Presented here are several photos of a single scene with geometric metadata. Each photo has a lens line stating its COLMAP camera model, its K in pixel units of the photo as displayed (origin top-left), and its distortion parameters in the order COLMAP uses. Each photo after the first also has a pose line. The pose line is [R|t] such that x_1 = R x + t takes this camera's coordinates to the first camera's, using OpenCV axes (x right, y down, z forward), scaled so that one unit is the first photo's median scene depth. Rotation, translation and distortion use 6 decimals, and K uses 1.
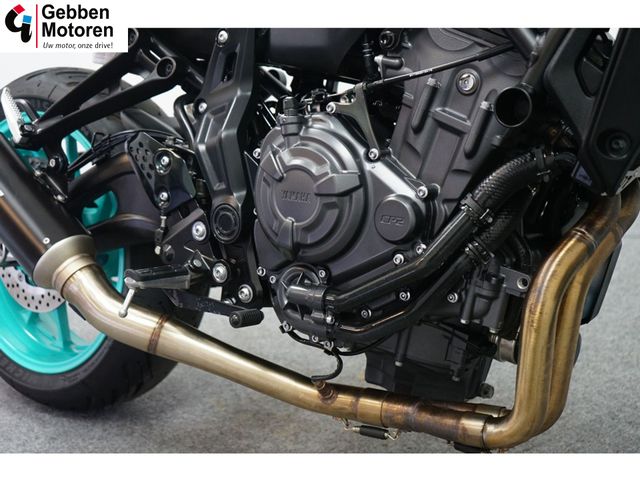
lens RADIAL K [[871.7, 0, 323.5], [0, 871.7, 243.4], [0, 0, 1]] dist [0.001268, 0.000000]
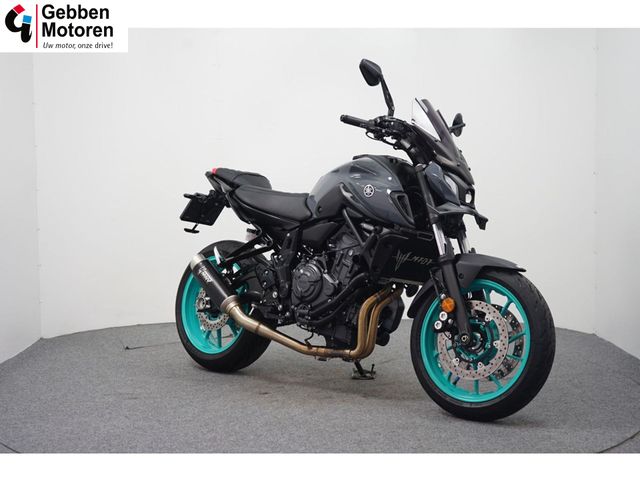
lens RADIAL K [[992.5, 0, 320.4], [0, 992.5, 241.3], [0, 0, 1]] dist [-0.064953, 0.000000]
pose [[0.990943, 0.066433, -0.116703, 0.500945], [-0.088510, 0.976687, -0.195572, 0.568520], [0.100990, 0.204130, 0.973721, -2.954446]]
